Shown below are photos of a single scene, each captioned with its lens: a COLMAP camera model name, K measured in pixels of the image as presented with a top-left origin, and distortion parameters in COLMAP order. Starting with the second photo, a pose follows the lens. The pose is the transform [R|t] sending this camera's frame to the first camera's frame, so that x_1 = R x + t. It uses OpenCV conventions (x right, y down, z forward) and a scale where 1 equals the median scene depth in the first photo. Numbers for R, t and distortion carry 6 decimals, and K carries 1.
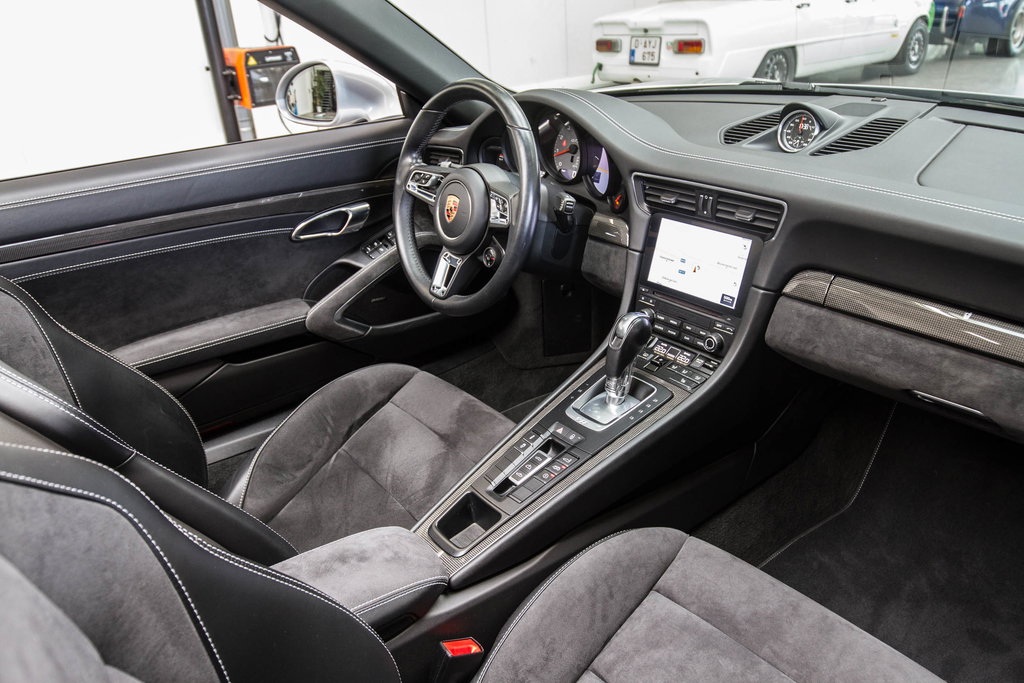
lens RADIAL K [[733.1, 0, 512.0], [0, 733.1, 341.5], [0, 0, 1]] dist [0.000089, -0.000054]
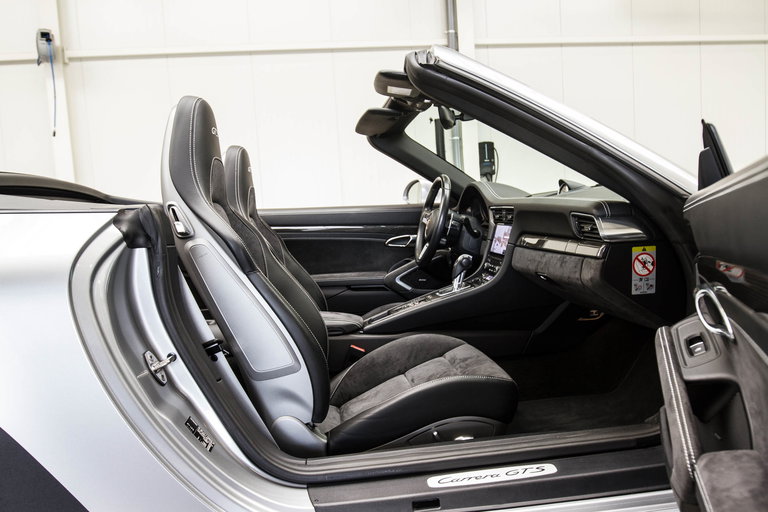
lens RADIAL K [[549.8, 0, 384.0], [0, 549.8, 256.0], [0, 0, 1]] dist [0.000089, -0.000054]
pose [[0.848416, 0.052906, -0.526680, 0.840908], [-0.216412, 0.942705, -0.253917, 0.458518], [0.483070, 0.329407, 0.811255, -0.584443]]
